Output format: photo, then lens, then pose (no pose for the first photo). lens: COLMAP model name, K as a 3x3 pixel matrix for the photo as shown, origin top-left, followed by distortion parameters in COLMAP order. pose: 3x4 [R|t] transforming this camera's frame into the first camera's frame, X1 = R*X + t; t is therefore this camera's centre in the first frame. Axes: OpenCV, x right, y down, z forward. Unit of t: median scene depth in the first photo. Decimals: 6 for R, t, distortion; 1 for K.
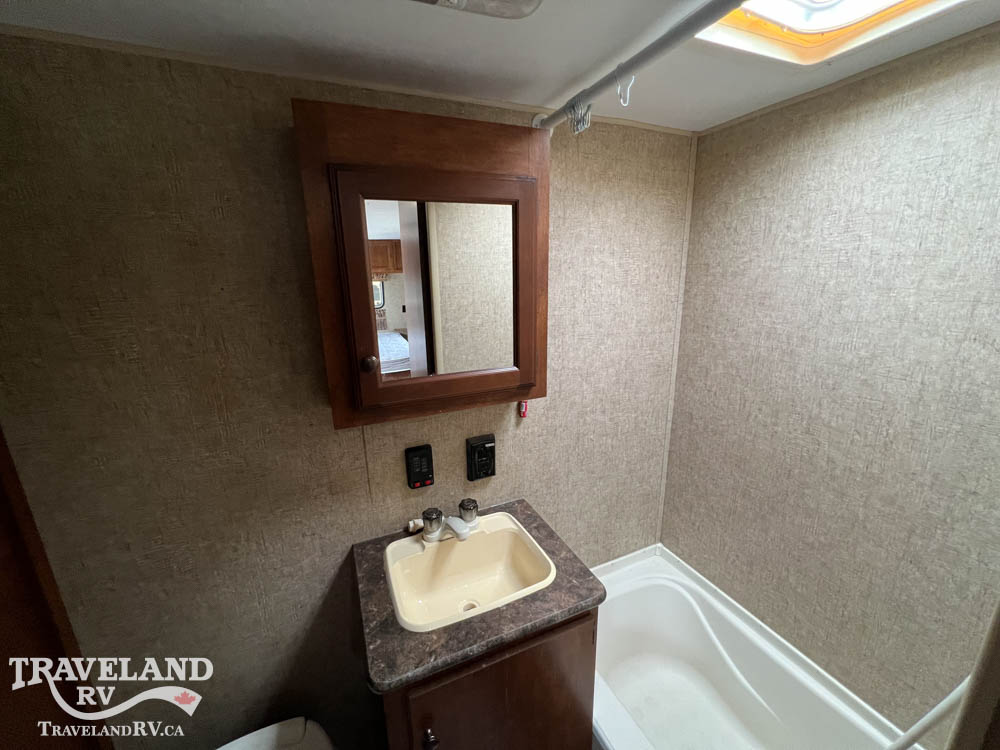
lens RADIAL K [[401.4, 0, 497.7], [0, 401.4, 374.1], [0, 0, 1]] dist [-0.001930, 0.000886]
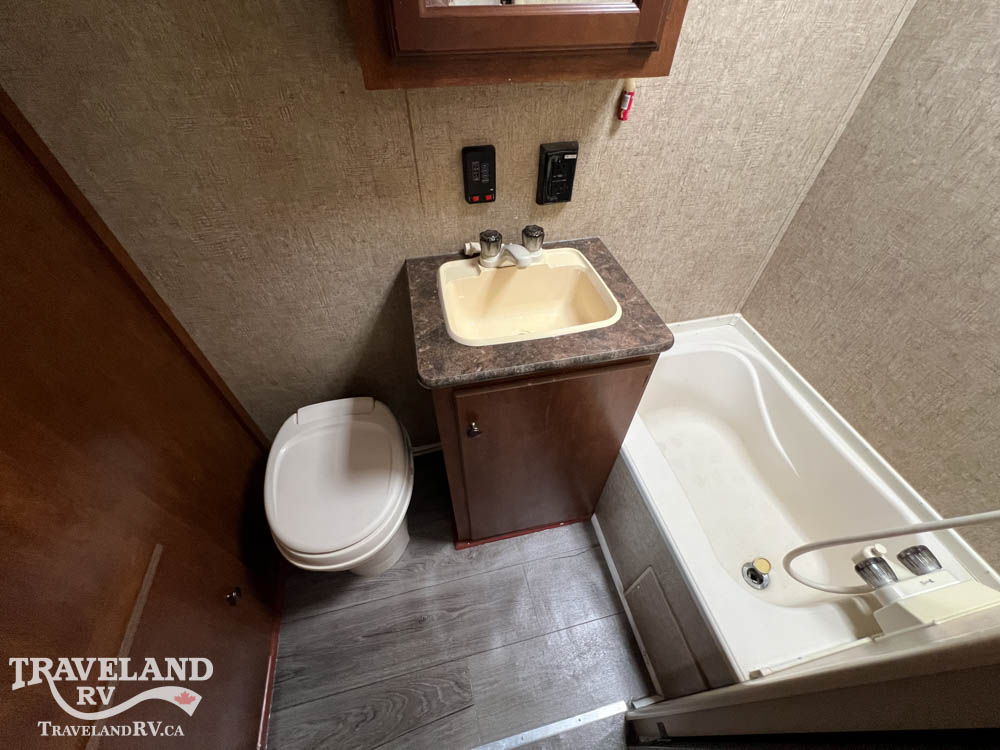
lens RADIAL K [[401.4, 0, 496.2], [0, 401.4, 374.7], [0, 0, 1]] dist [-0.001930, 0.000886]
pose [[0.979774, 0.161010, -0.118822, -0.000165], [-0.069975, 0.831978, 0.550377, 0.116997], [0.187474, -0.530931, 0.826418, 0.121717]]
